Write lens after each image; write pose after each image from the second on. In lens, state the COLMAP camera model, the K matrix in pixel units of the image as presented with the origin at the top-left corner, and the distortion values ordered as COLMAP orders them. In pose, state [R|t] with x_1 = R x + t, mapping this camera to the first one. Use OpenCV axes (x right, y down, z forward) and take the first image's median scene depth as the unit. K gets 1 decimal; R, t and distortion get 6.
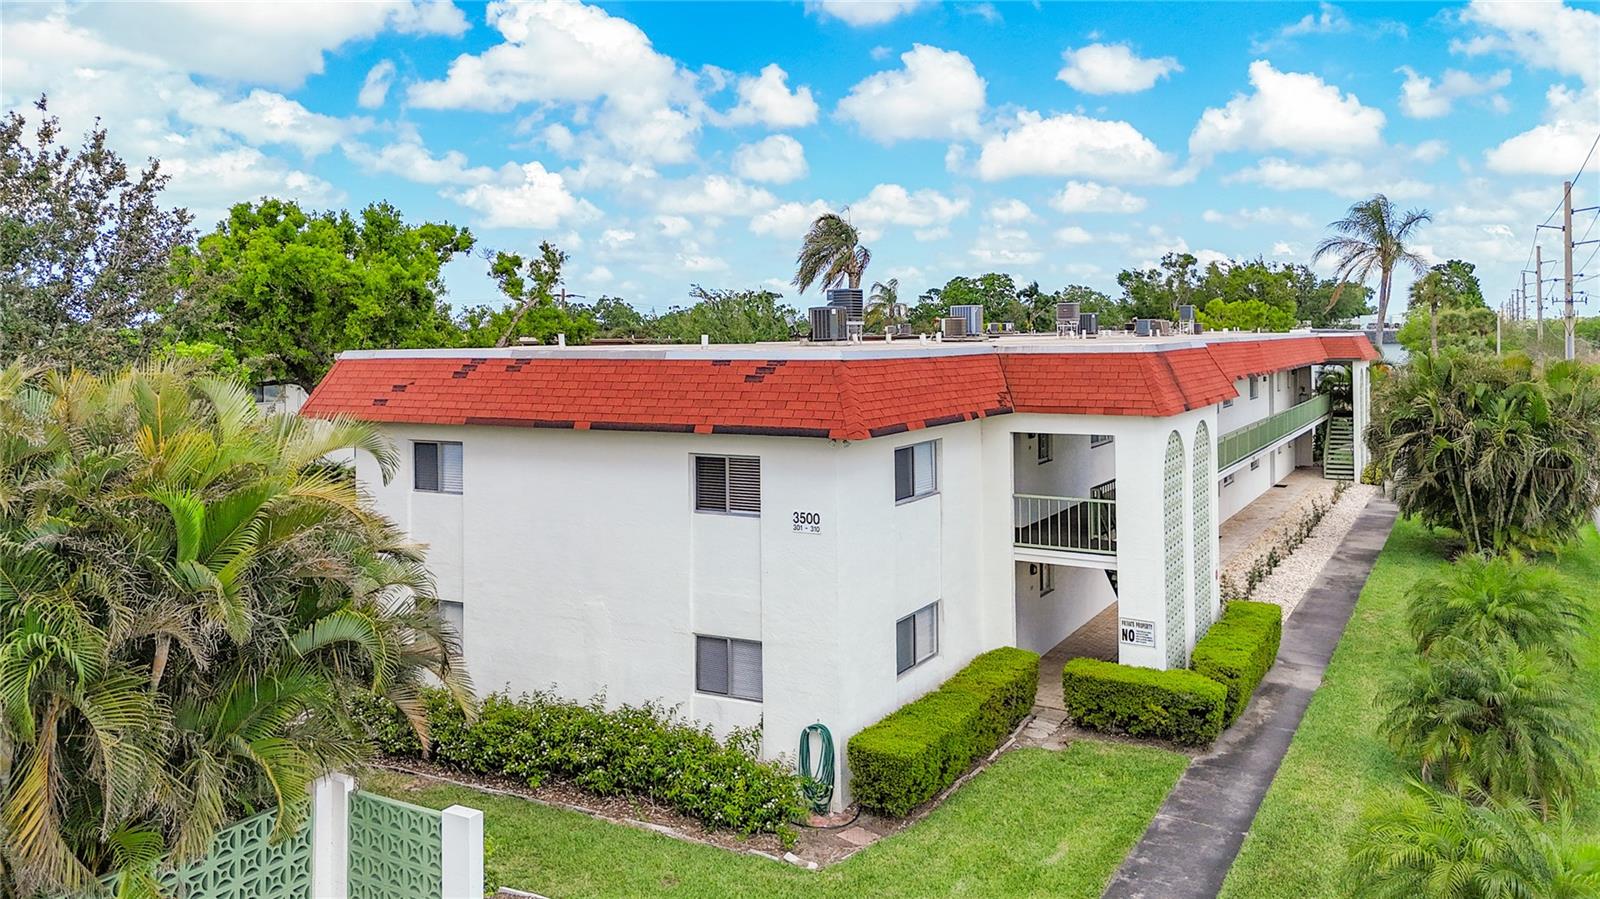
lens RADIAL K [[1236.0, 0, 806.8], [0, 1236.0, 329.4], [0, 0, 1]] dist [0.057119, -0.082904]
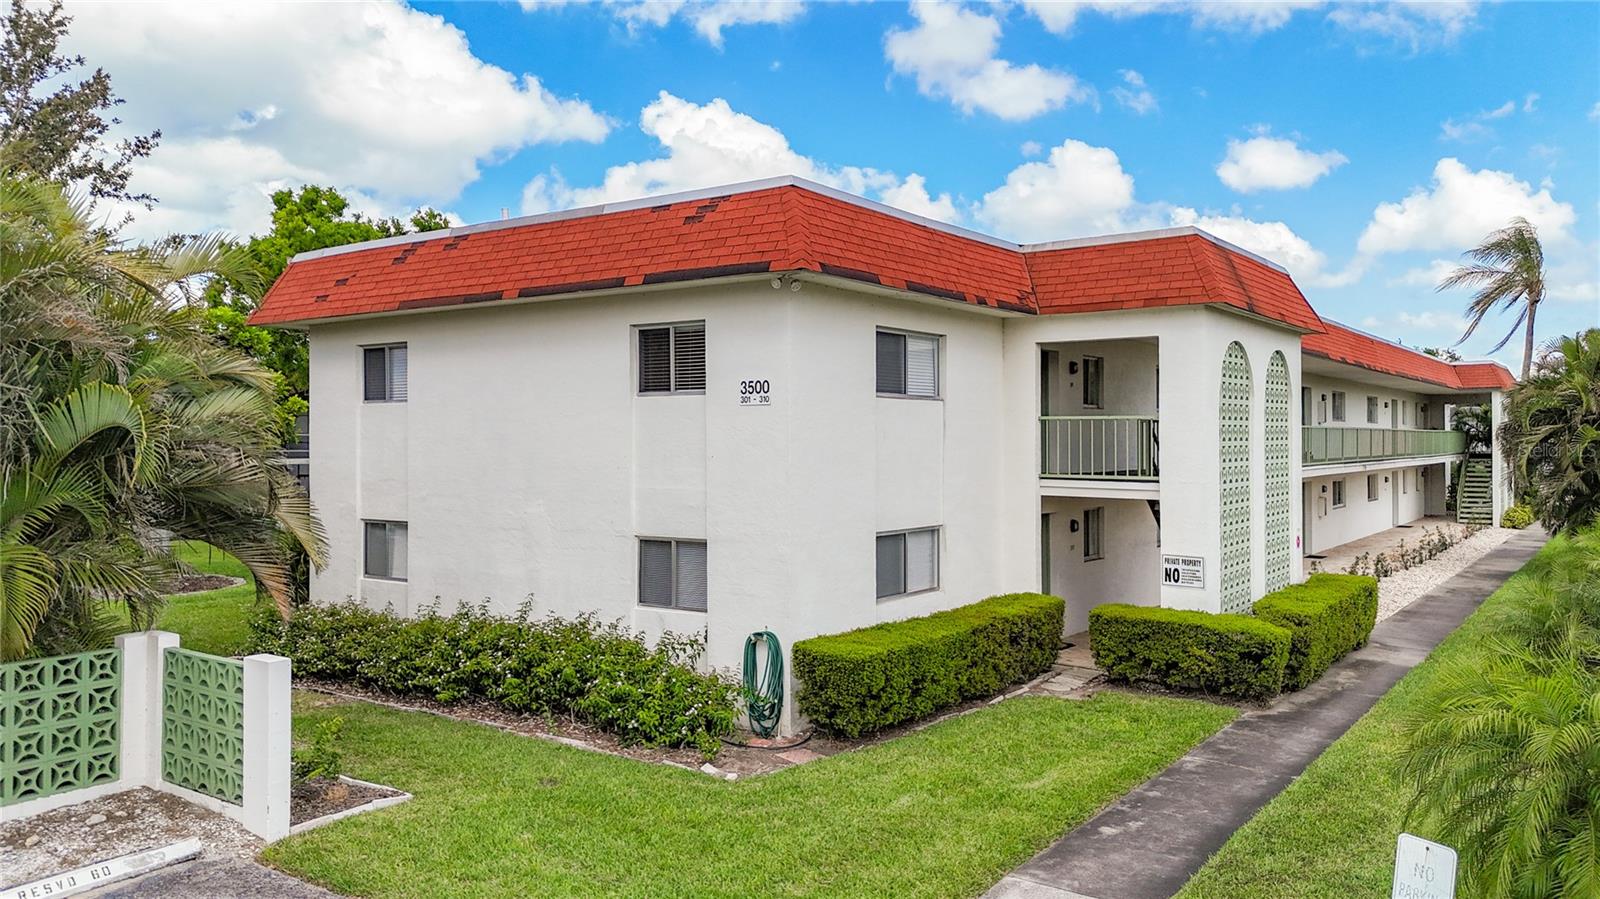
lens RADIAL K [[1192.6, 0, 800.0], [0, 1192.6, 449.5], [0, 0, 1]] dist [0.058775, -0.068570]
pose [[0.992919, 0.008890, -0.118458, 0.119661], [-0.008446, 0.999955, 0.004253, 0.182010], [0.118490, -0.003223, 0.992950, 0.195476]]
